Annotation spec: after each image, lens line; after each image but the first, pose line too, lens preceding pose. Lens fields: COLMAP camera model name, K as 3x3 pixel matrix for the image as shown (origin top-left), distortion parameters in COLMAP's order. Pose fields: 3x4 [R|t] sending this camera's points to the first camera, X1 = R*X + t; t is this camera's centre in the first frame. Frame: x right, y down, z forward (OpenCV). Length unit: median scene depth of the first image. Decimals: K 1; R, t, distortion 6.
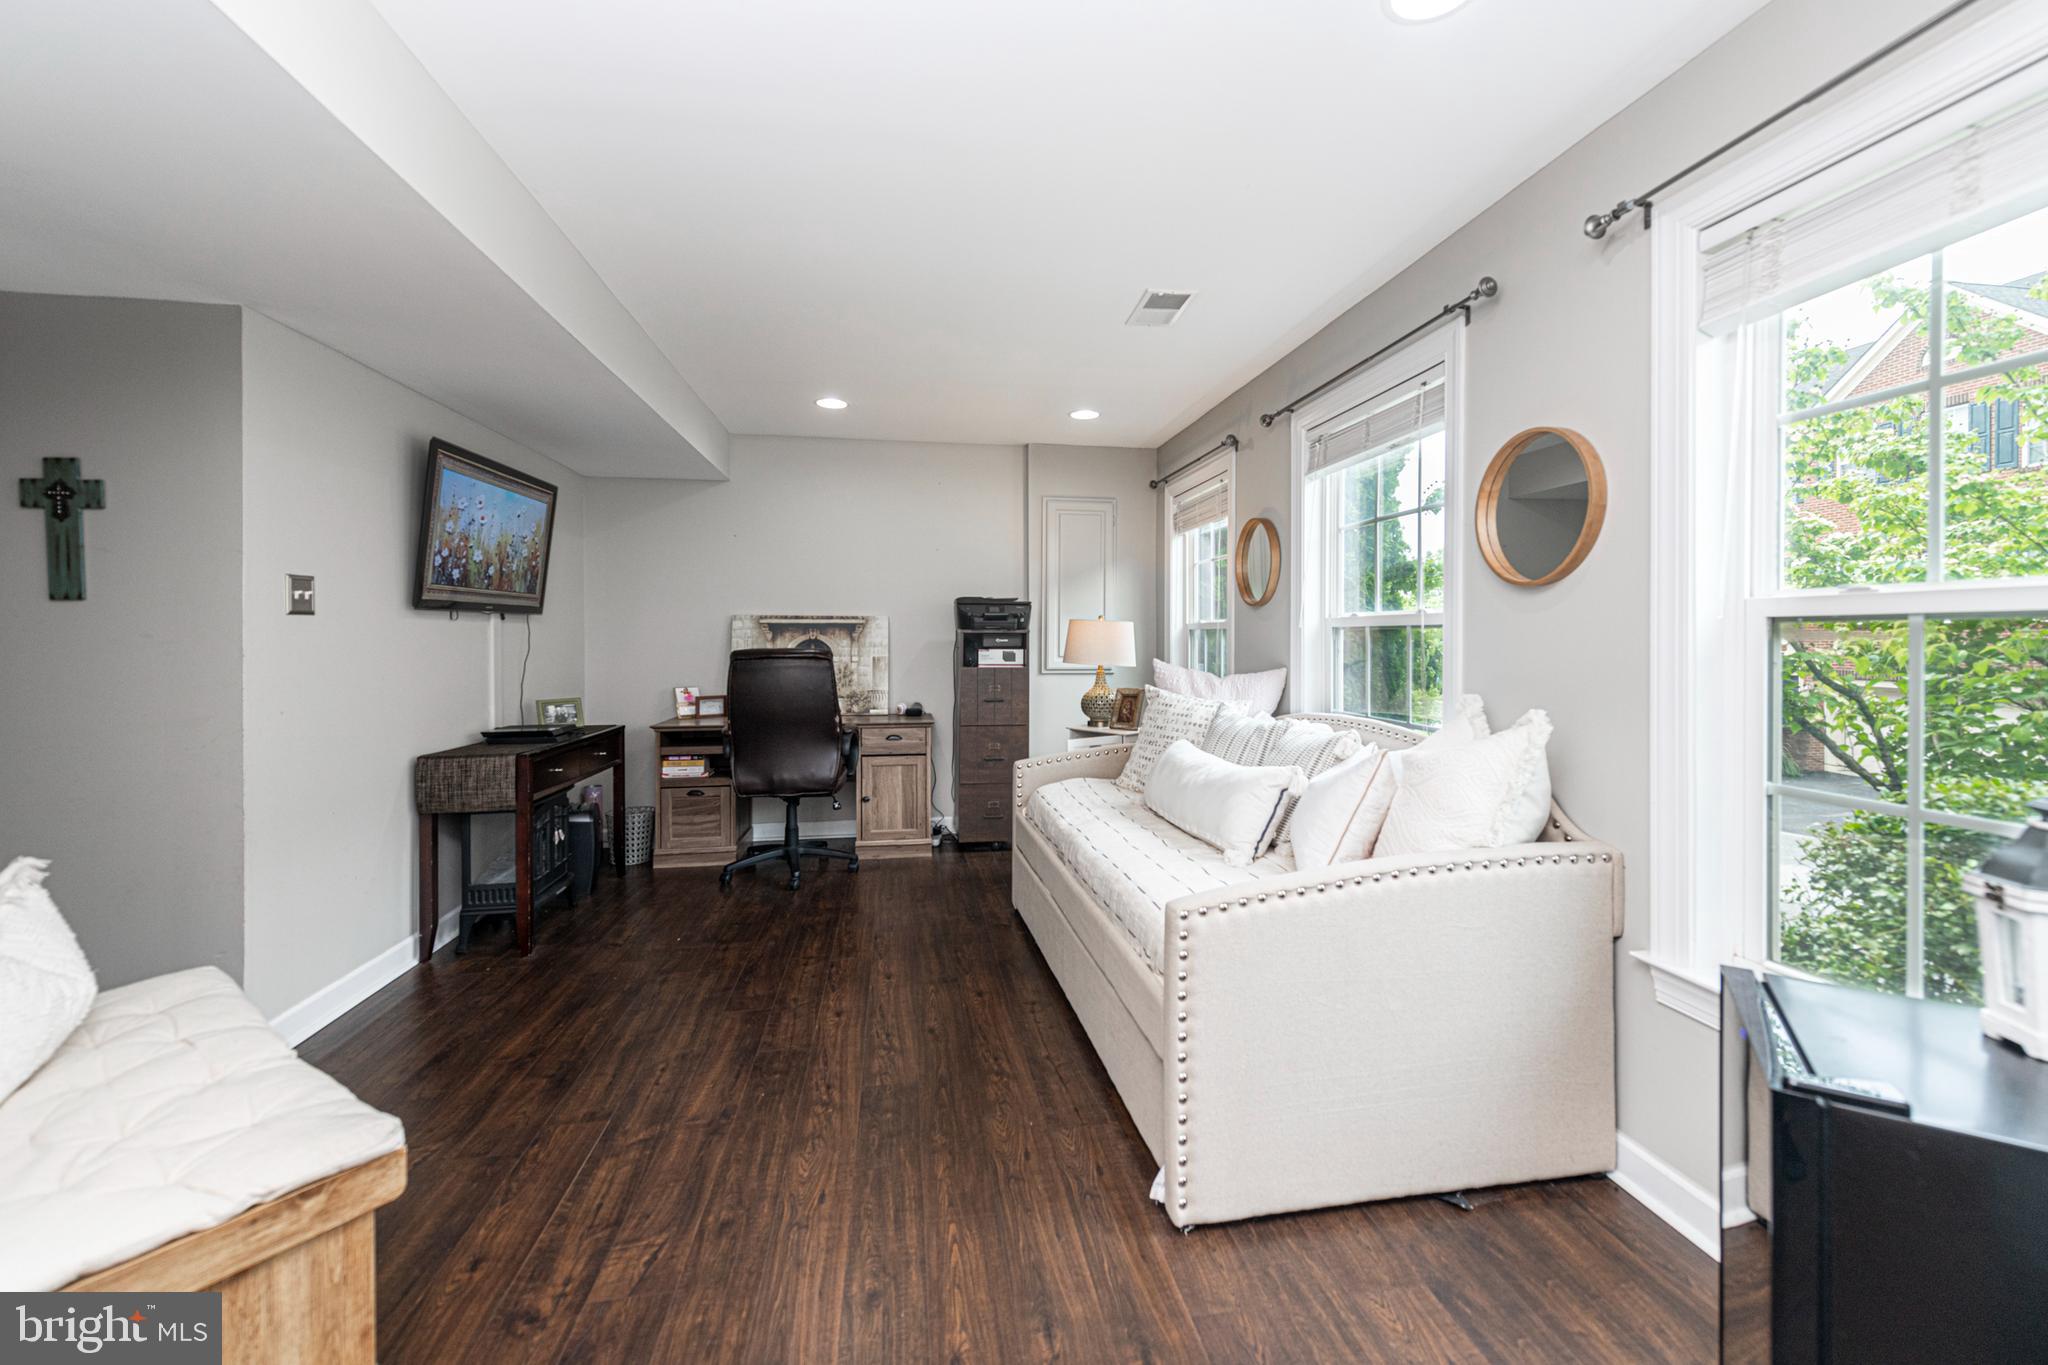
lens RADIAL K [[840.5, 0, 1036.6], [0, 840.5, 643.1], [0, 0, 1]] dist [0.016254, -0.005035]
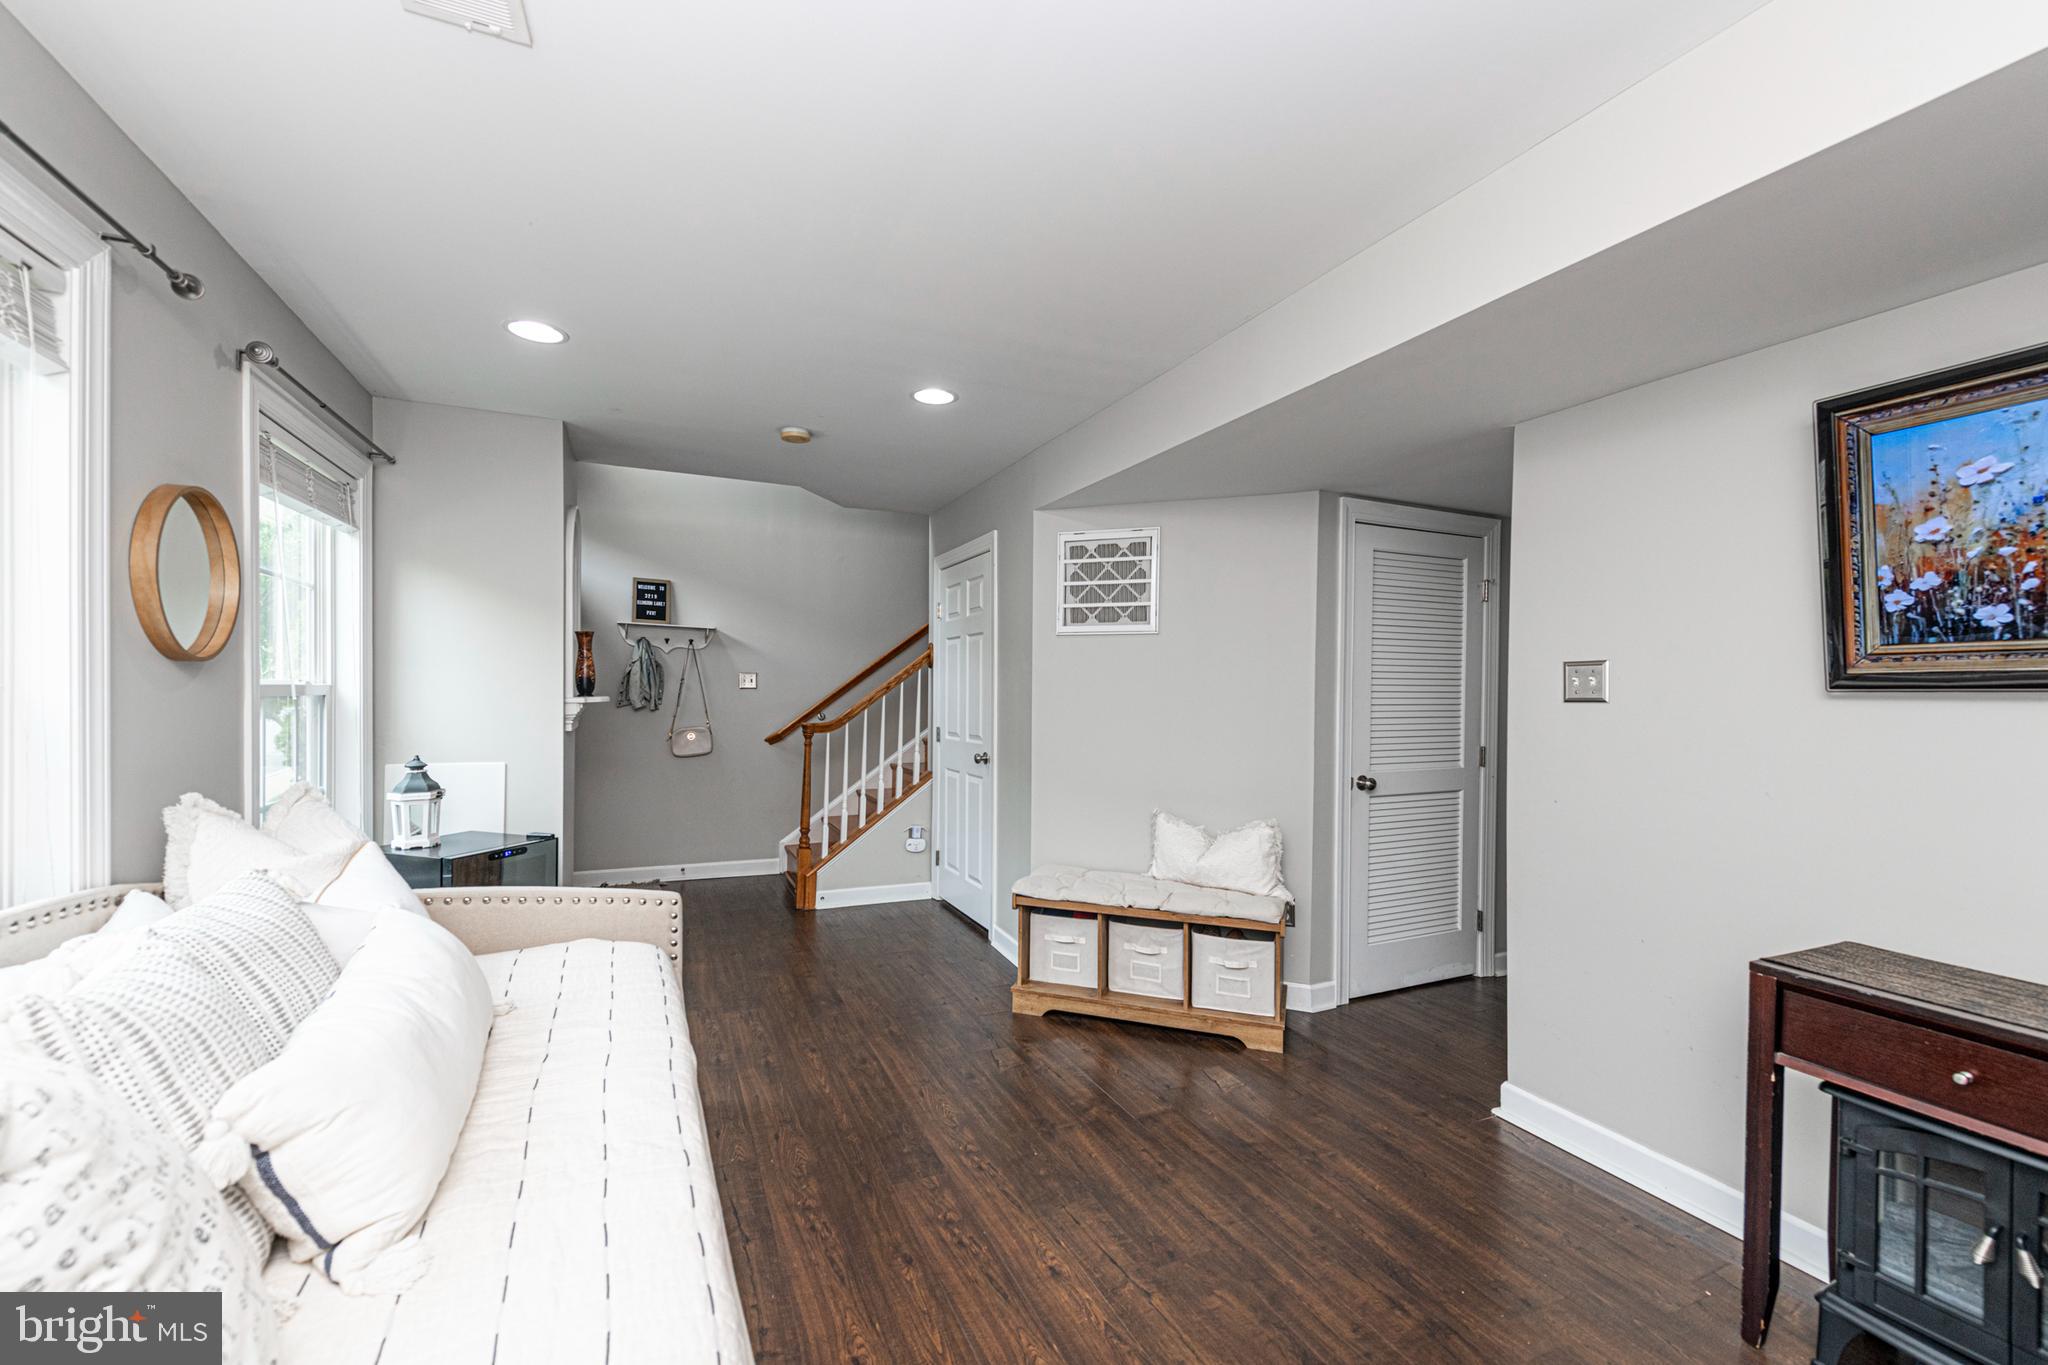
lens RADIAL K [[856.1, 0, 1027.3], [0, 856.1, 701.1], [0, 0, 1]] dist [0.000459, -0.000094]
pose [[-0.966650, -0.007762, -0.255984, -0.020850], [-0.013674, 0.999679, 0.021322, -0.031127], [0.255736, 0.024111, -0.966446, 1.178045]]
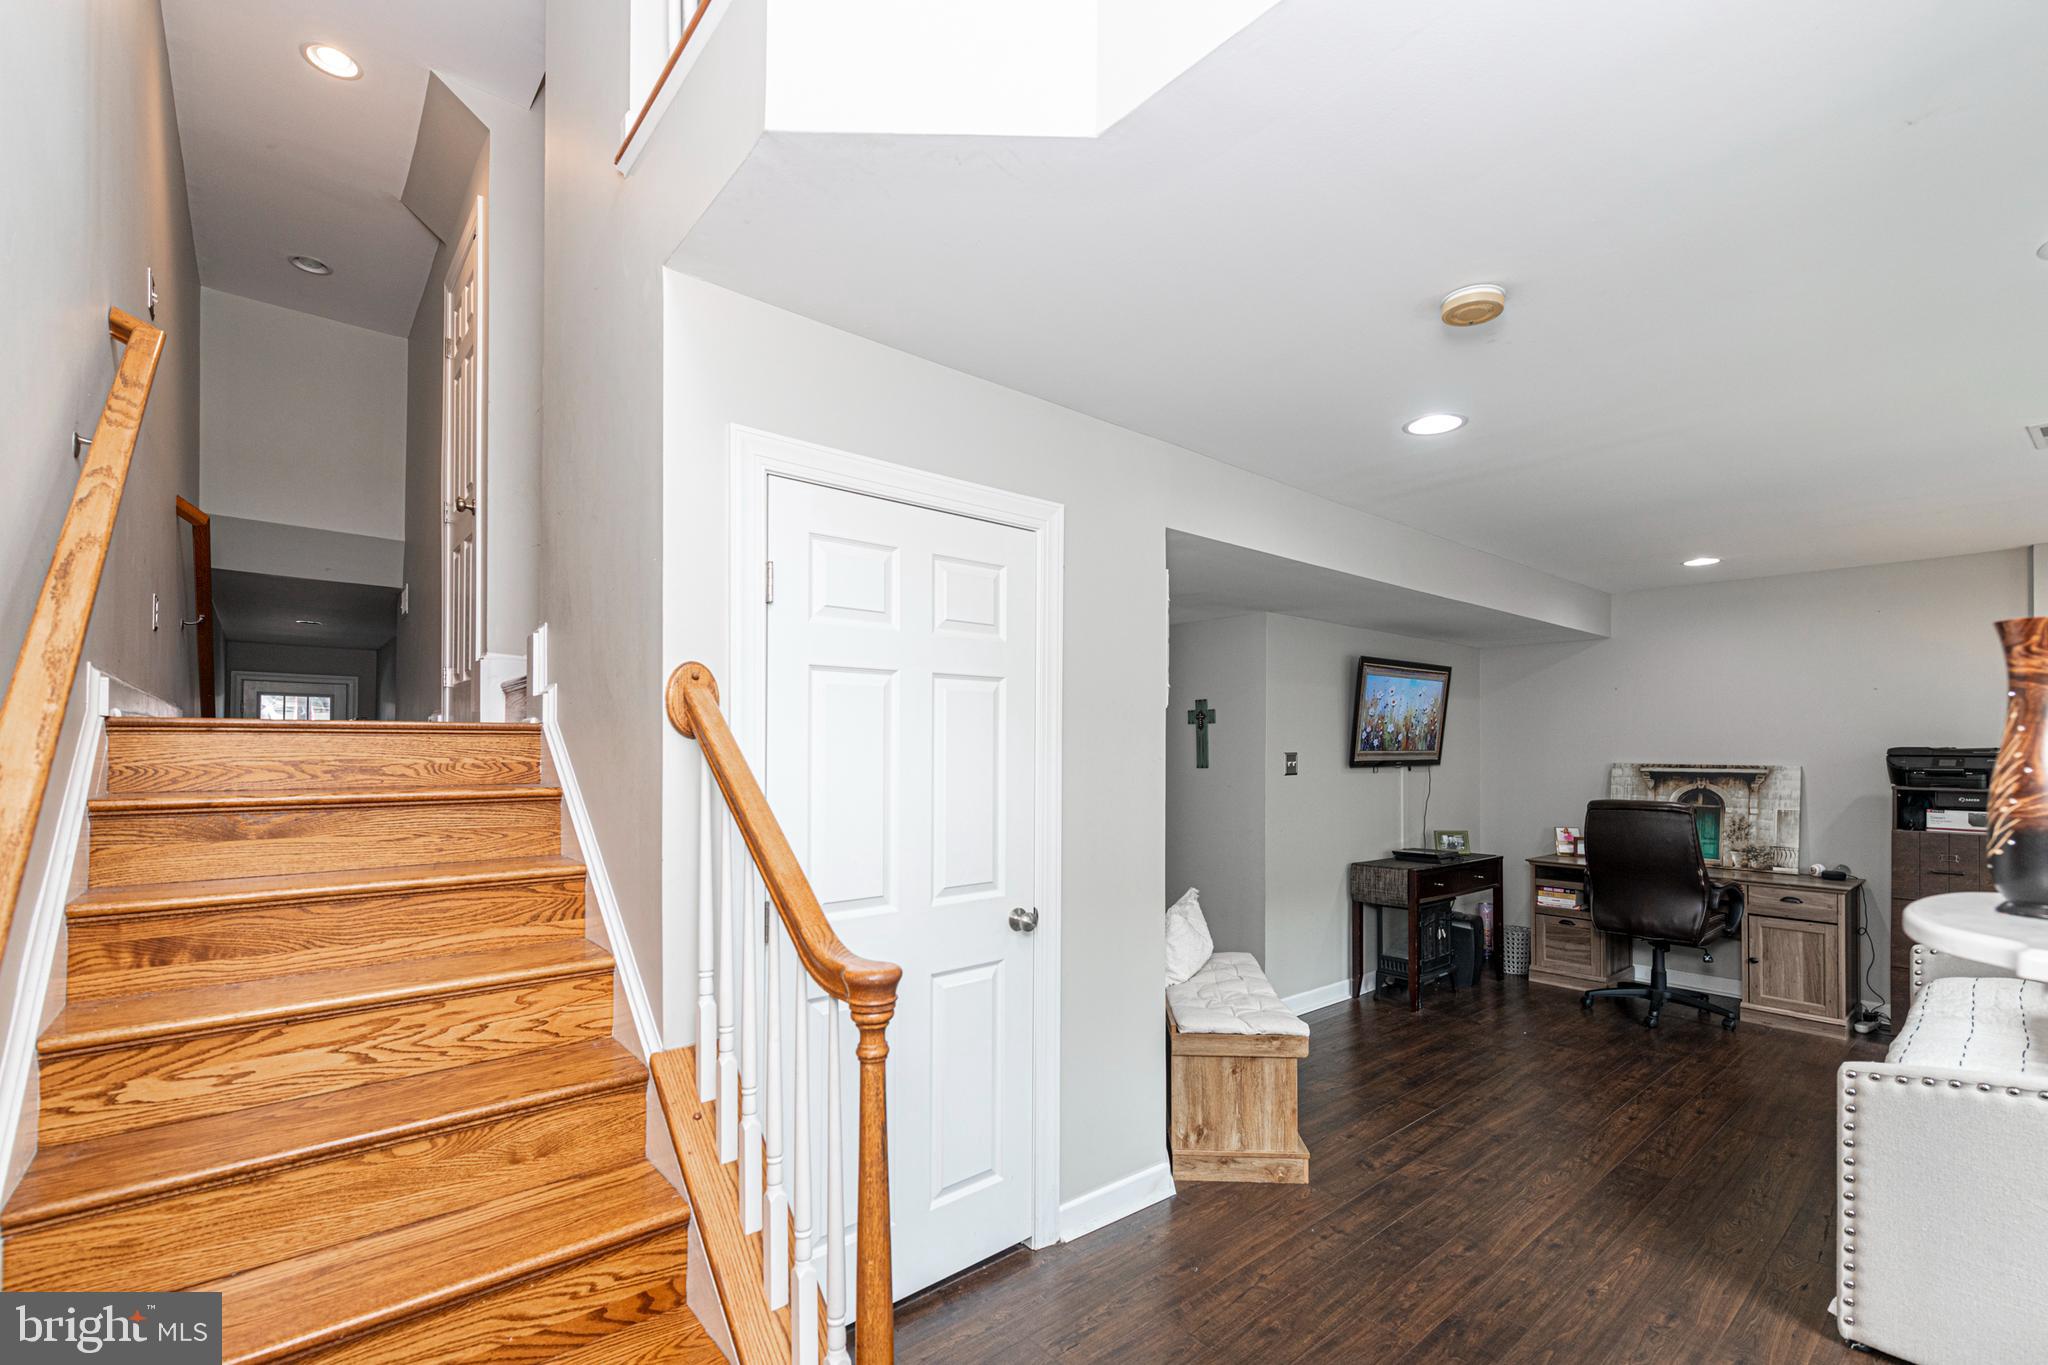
lens RADIAL K [[877.8, 0, 1031.6], [0, 877.8, 740.4], [0, 0, 1]] dist [-0.001508, -0.000686]
pose [[0.514912, -0.007441, -0.857210, 0.281368], [-0.011925, 0.999803, -0.015841, -0.047339], [0.857160, 0.018379, 0.514723, -0.269537]]
